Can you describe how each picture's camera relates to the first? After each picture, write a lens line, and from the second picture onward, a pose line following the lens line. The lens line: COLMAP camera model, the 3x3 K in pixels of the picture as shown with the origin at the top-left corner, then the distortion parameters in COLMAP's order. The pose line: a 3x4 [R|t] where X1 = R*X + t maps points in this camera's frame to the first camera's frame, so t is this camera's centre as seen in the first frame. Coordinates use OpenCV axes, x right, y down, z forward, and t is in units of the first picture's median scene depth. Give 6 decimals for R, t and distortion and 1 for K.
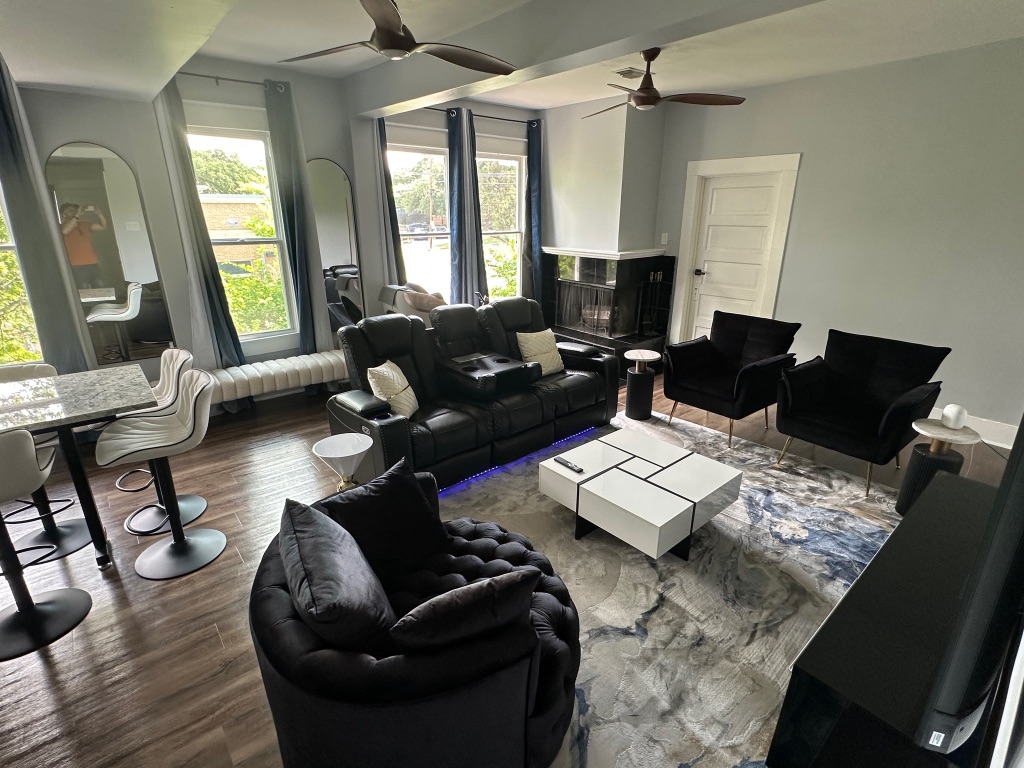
lens RADIAL K [[506.5, 0, 510.6], [0, 506.5, 383.5], [0, 0, 1]] dist [0.002162, 0.000175]
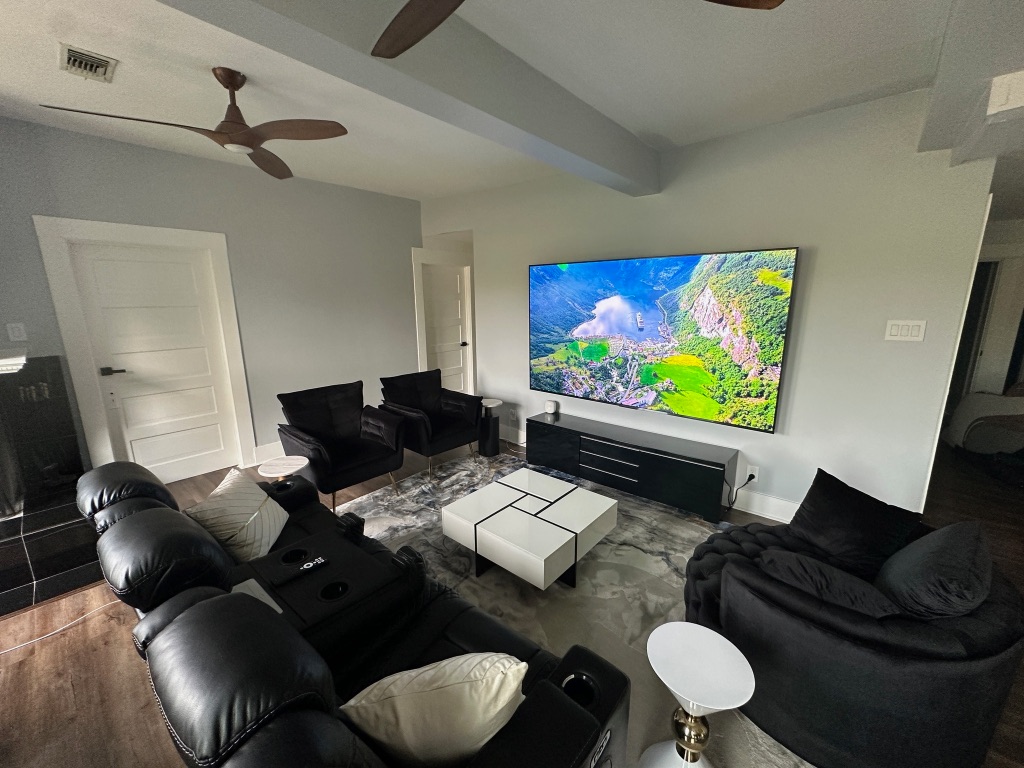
lens RADIAL K [[408.9, 0, 509.4], [0, 408.9, 383.9], [0, 0, 1]] dist [-0.002165, -0.000006]
pose [[-0.153244, -0.202354, 0.967248, -0.411387], [0.326716, 0.913390, 0.242849, -0.230031], [-0.932616, 0.353230, -0.073859, 0.752122]]
